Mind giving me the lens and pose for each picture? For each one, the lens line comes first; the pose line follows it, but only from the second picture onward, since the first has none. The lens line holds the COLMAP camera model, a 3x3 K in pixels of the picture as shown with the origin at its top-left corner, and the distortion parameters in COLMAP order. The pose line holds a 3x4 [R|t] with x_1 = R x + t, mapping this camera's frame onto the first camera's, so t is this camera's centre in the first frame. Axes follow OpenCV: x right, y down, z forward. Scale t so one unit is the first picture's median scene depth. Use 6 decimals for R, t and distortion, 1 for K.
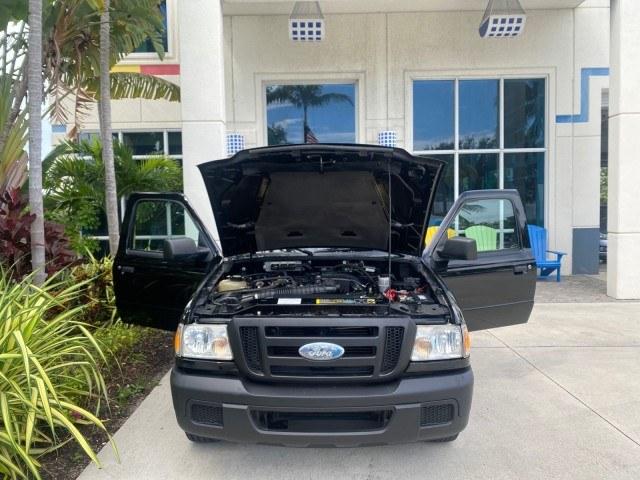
lens RADIAL K [[493.4, 0, 318.3], [0, 493.4, 237.2], [0, 0, 1]] dist [0.027202, -0.033101]
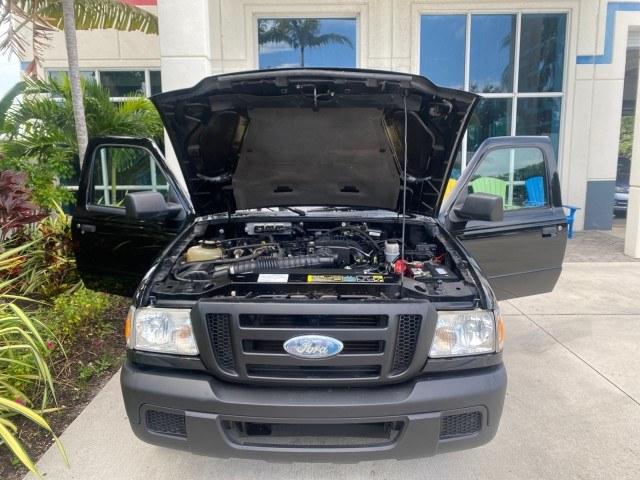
lens RADIAL K [[493.4, 0, 318.4], [0, 493.4, 238.2], [0, 0, 1]] dist [0.027202, -0.033101]
pose [[0.999965, 0.006018, 0.005847, 0.007626], [-0.006589, 0.994642, 0.103167, -0.012304], [-0.005195, -0.103202, 0.994647, 0.220075]]
